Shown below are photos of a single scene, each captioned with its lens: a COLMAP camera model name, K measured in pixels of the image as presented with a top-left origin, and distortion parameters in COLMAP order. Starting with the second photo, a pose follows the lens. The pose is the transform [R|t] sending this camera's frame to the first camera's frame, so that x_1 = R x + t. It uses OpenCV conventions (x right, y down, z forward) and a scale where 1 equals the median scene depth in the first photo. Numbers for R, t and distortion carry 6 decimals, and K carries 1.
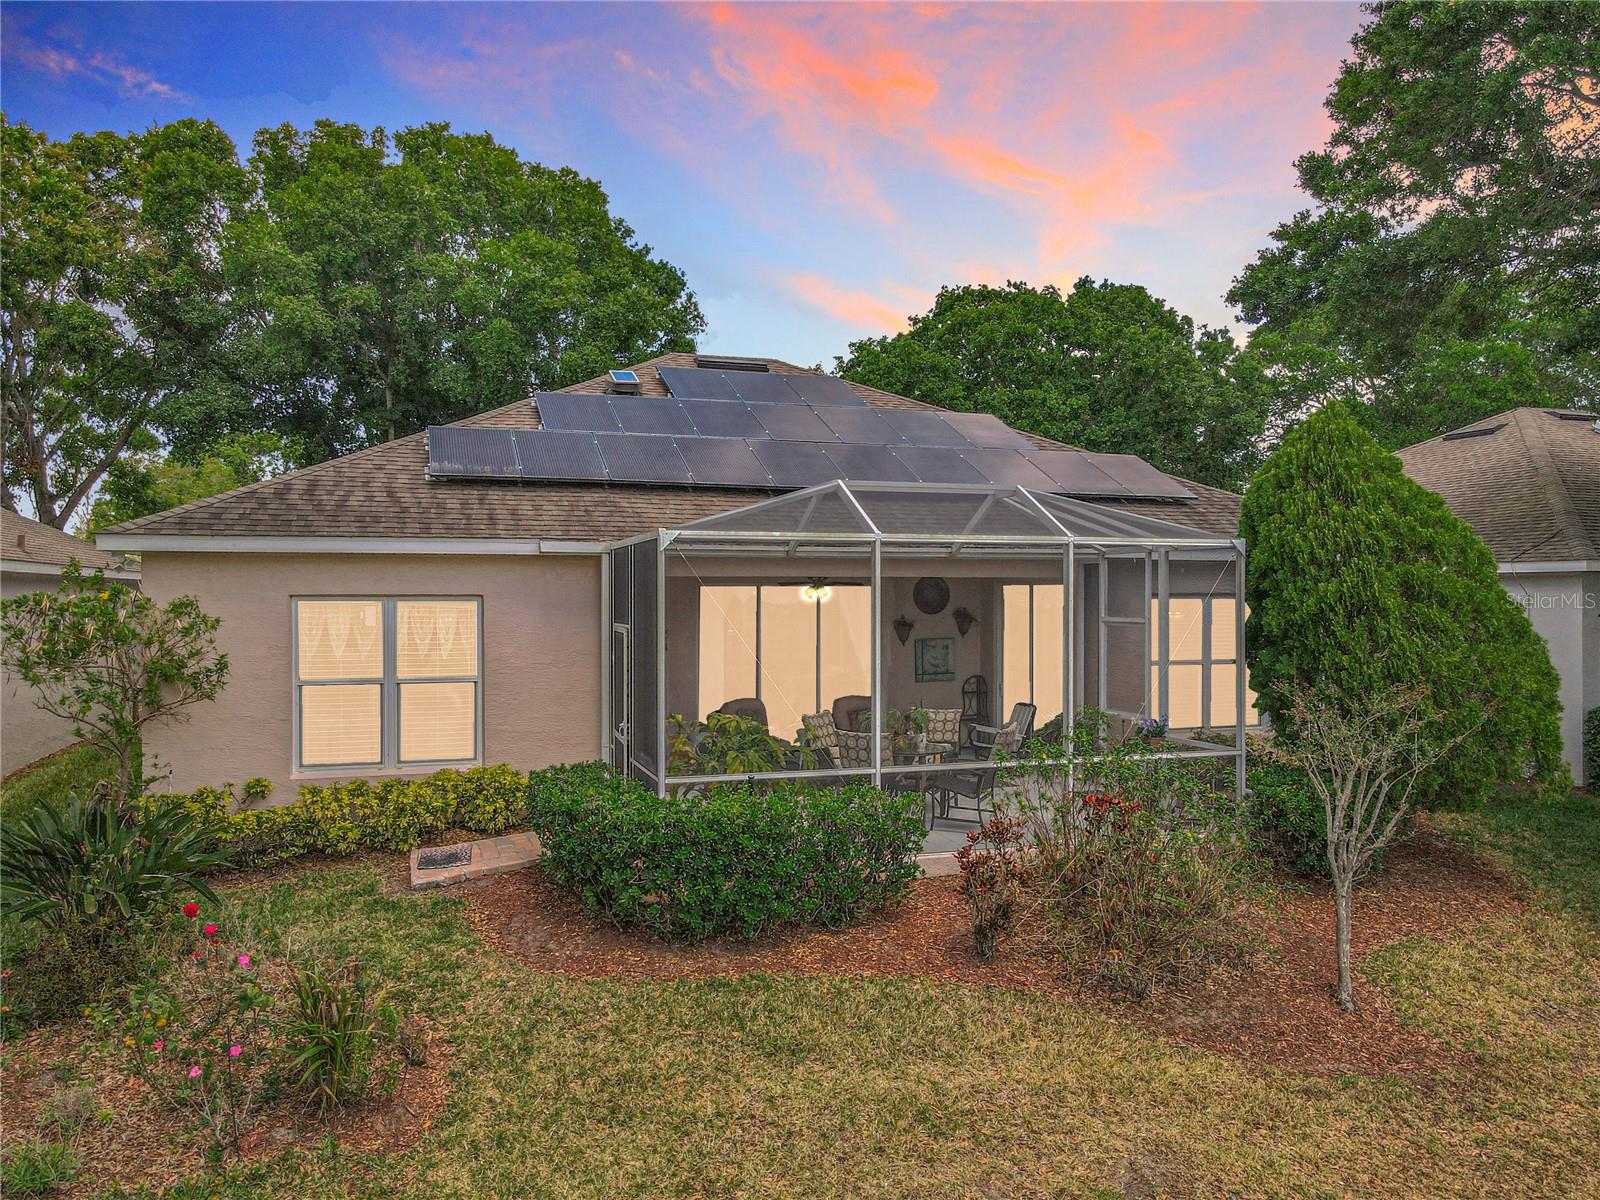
lens RADIAL K [[1264.3, 0, 800.0], [0, 1264.3, 600.0], [0, 0, 1]] dist [0.066167, 0.001909]
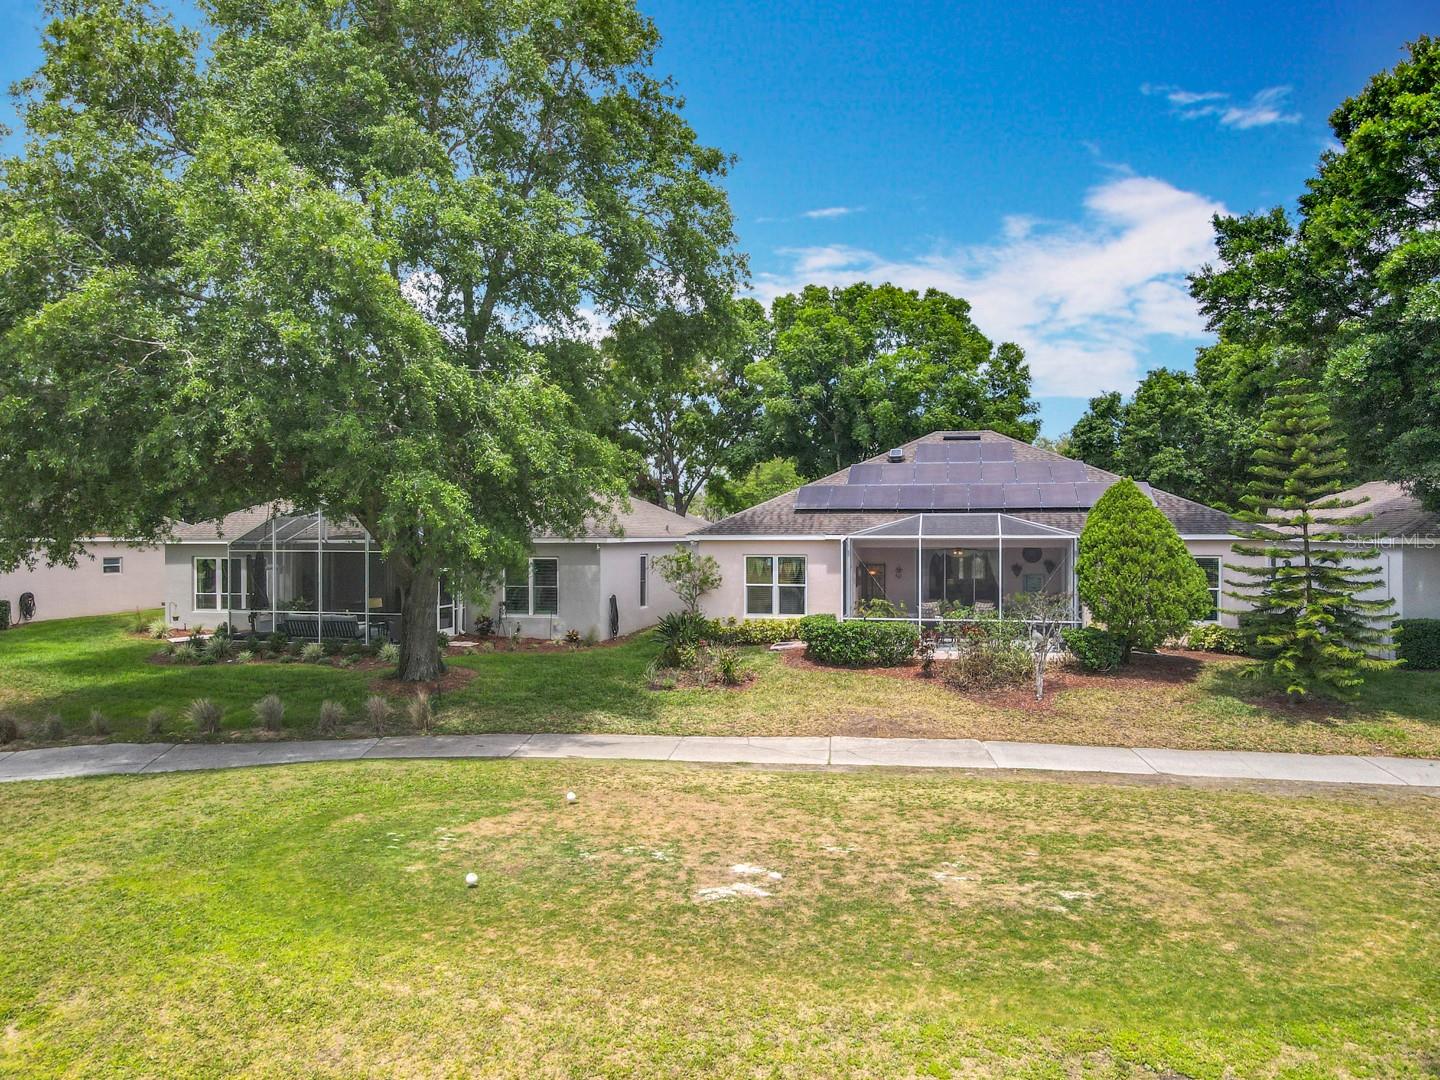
lens RADIAL K [[1089.7, 0, 720.0], [0, 1089.7, 540.0], [0, 0, 1]] dist [0.038868, 0.000301]
pose [[0.879784, -0.003639, -0.475360, 0.625905], [-0.000138, 0.999969, -0.007910, -0.014995], [0.475374, 0.007025, 0.879756, -1.025509]]
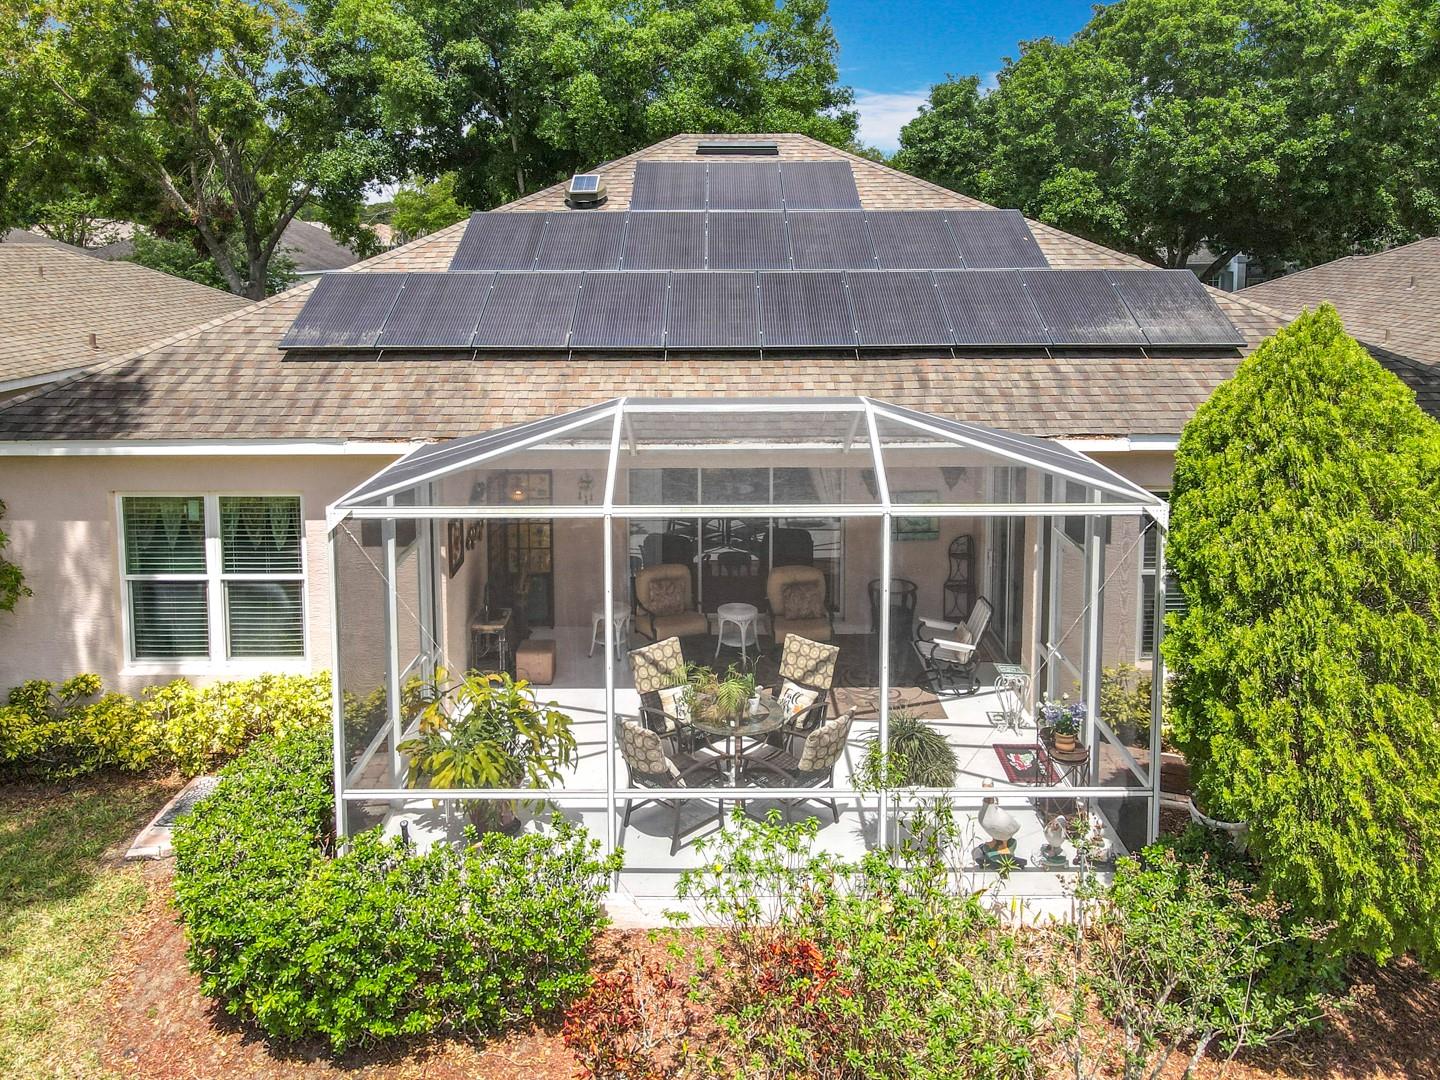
lens RADIAL K [[1089.7, 0, 720.0], [0, 1089.7, 540.0], [0, 0, 1]] dist [0.038868, 0.000301]
pose [[0.954445, 0.066825, -0.290808, 0.251211], [0.008471, 0.968138, 0.250272, -0.161381], [0.298267, -0.241334, 0.923469, 0.321305]]
